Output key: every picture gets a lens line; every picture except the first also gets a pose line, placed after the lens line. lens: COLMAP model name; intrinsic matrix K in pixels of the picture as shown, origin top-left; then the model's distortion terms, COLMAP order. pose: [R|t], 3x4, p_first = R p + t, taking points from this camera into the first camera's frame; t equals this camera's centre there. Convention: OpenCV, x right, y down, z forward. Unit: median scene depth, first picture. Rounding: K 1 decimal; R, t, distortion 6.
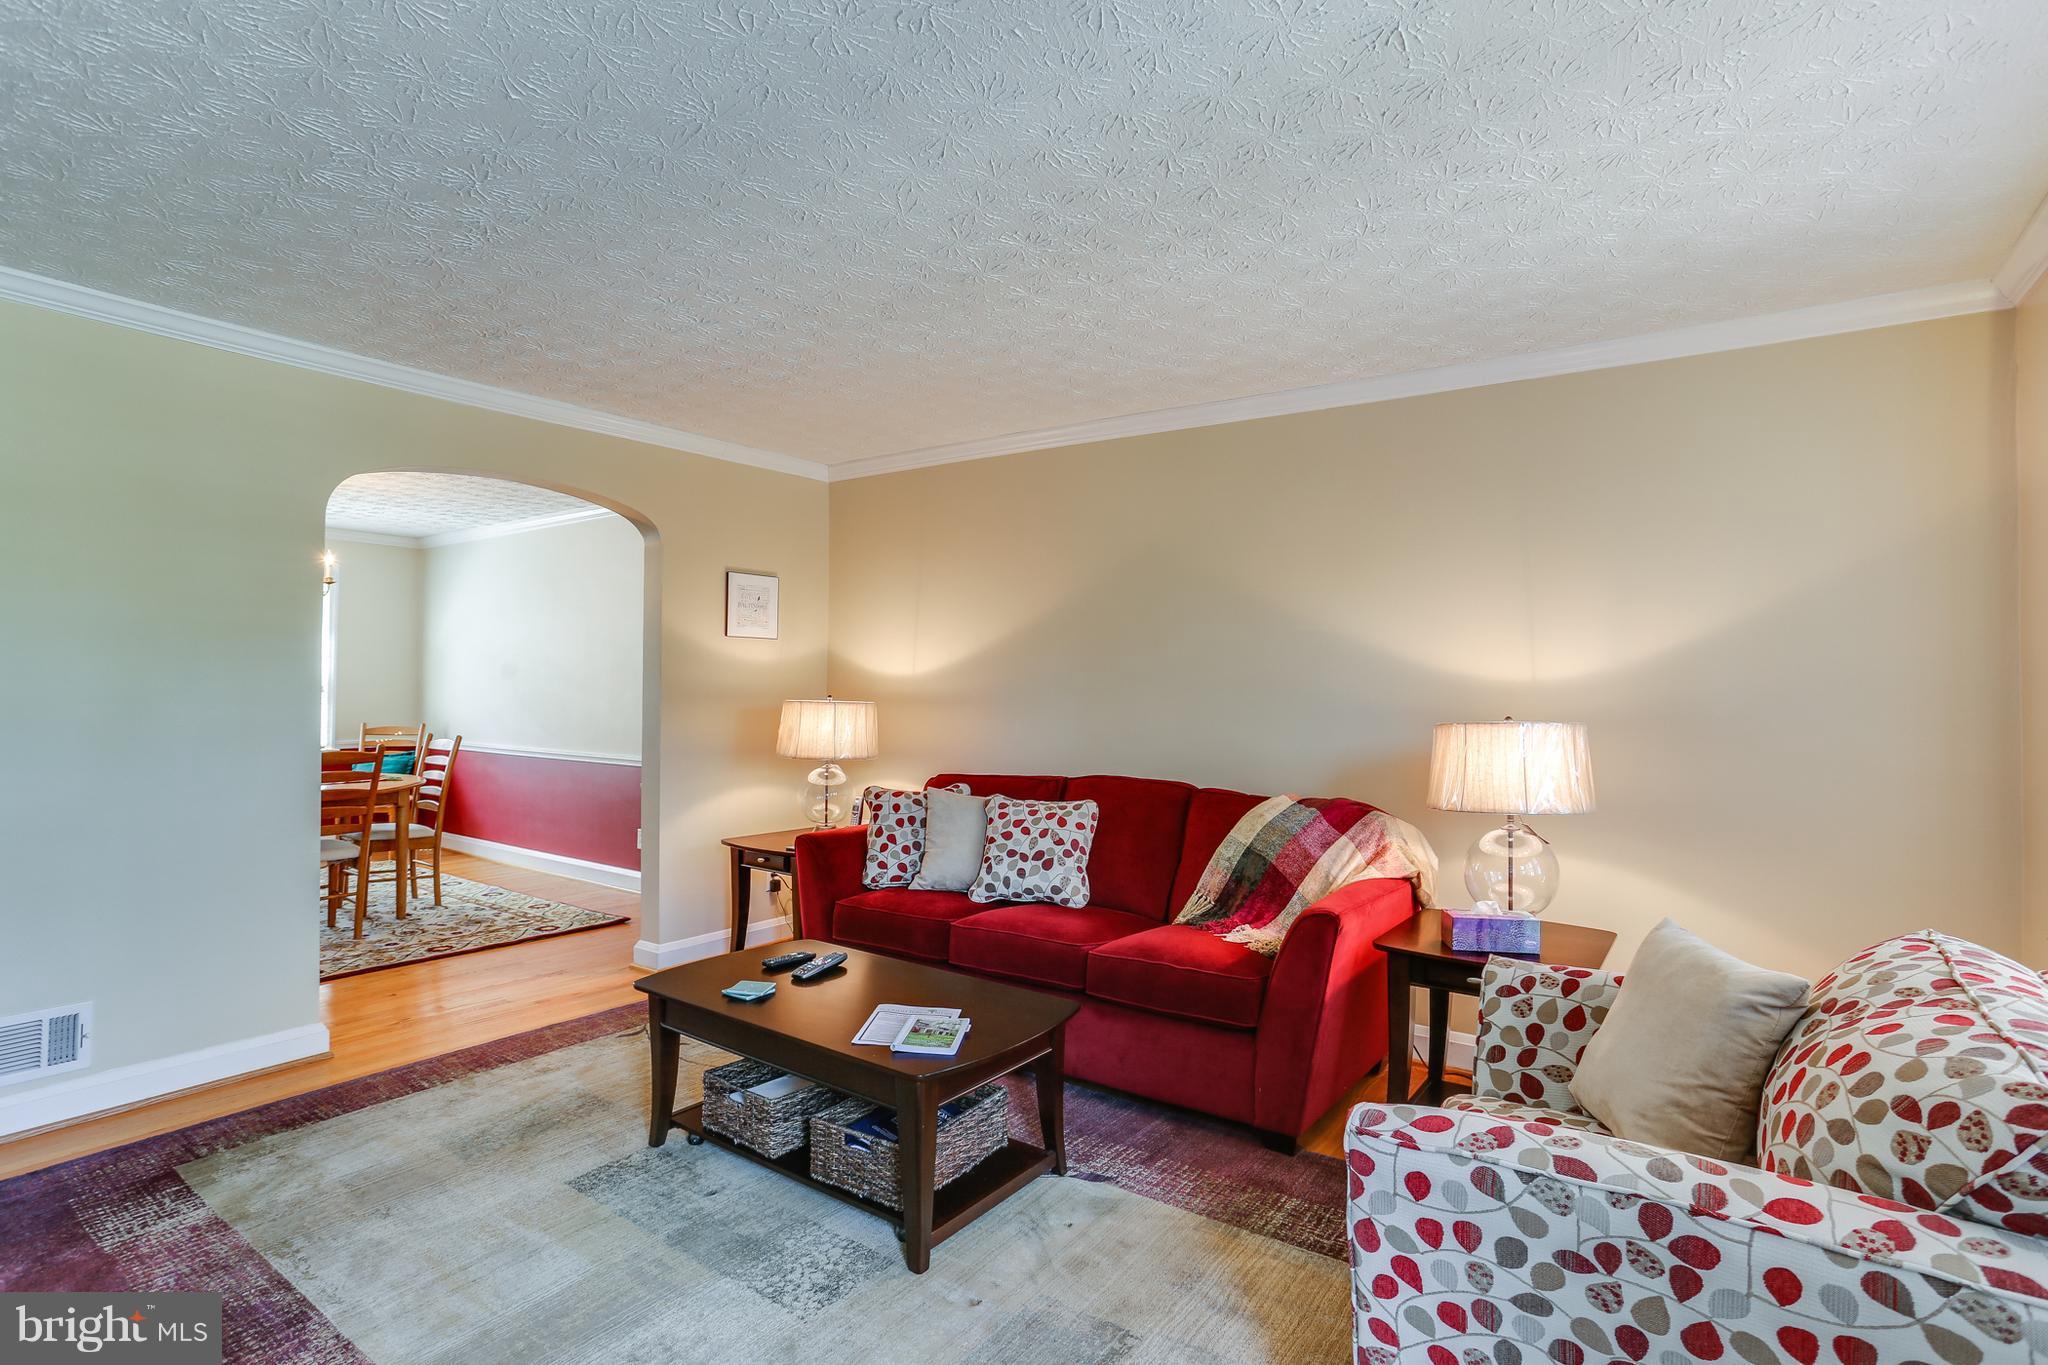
lens RADIAL K [[1014.2, 0, 1002.3], [0, 1014.2, 680.7], [0, 0, 1]] dist [-0.002384, 0.000921]
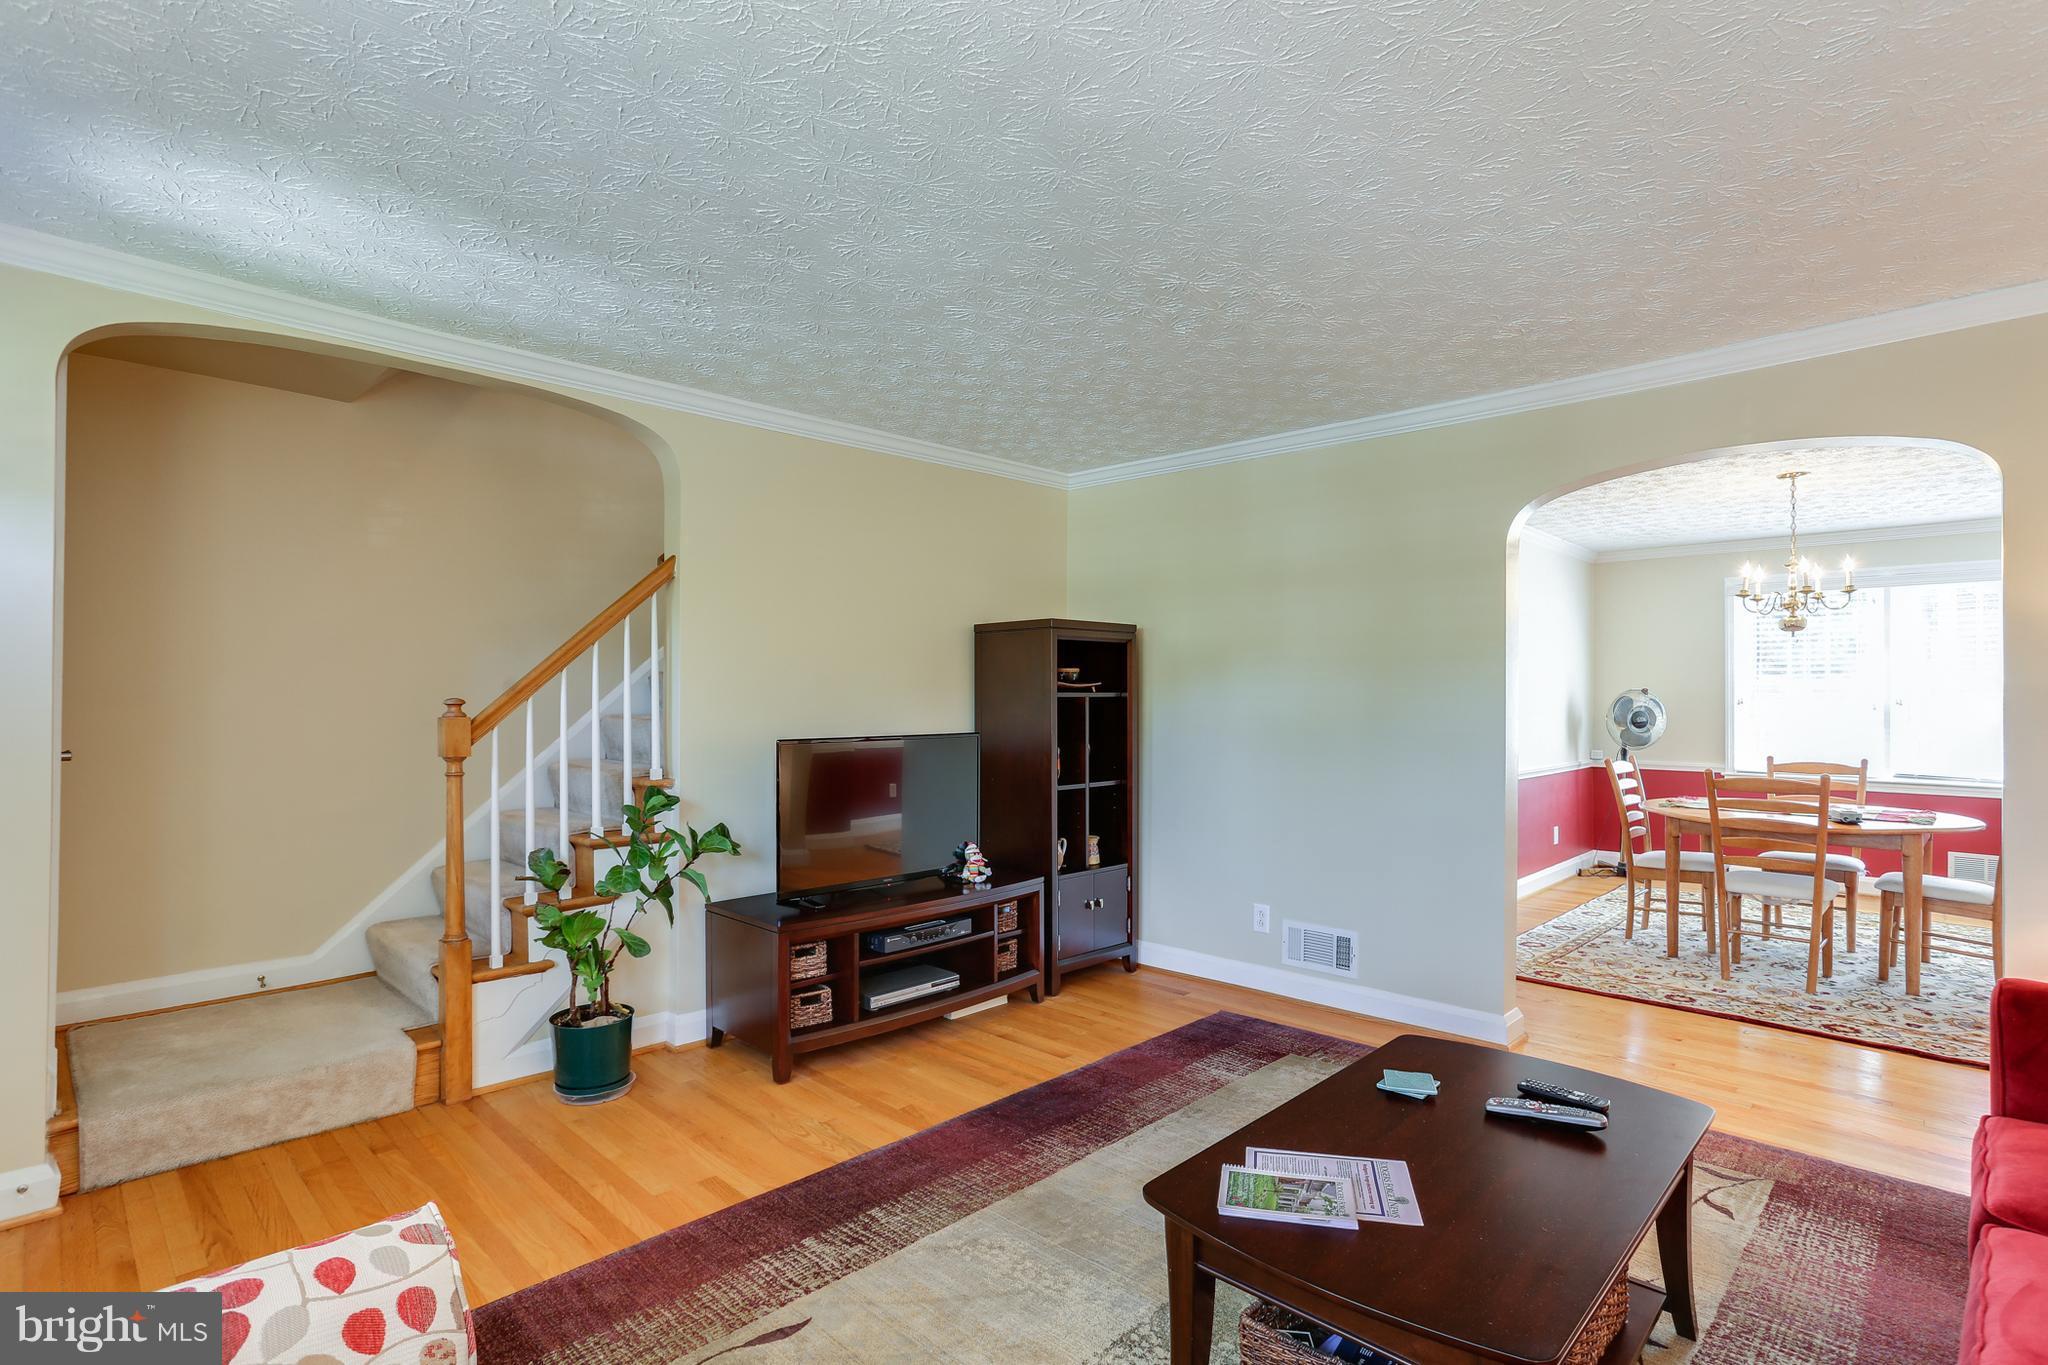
lens RADIAL K [[997.9, 0, 1050.8], [0, 997.9, 682.2], [0, 0, 1]] dist [-0.056227, 0.041324]
pose [[-0.127539, -0.032739, -0.991293, 0.519369], [0.002328, 0.999442, -0.033308, 0.017965], [0.991831, -0.006556, -0.127392, 0.771410]]
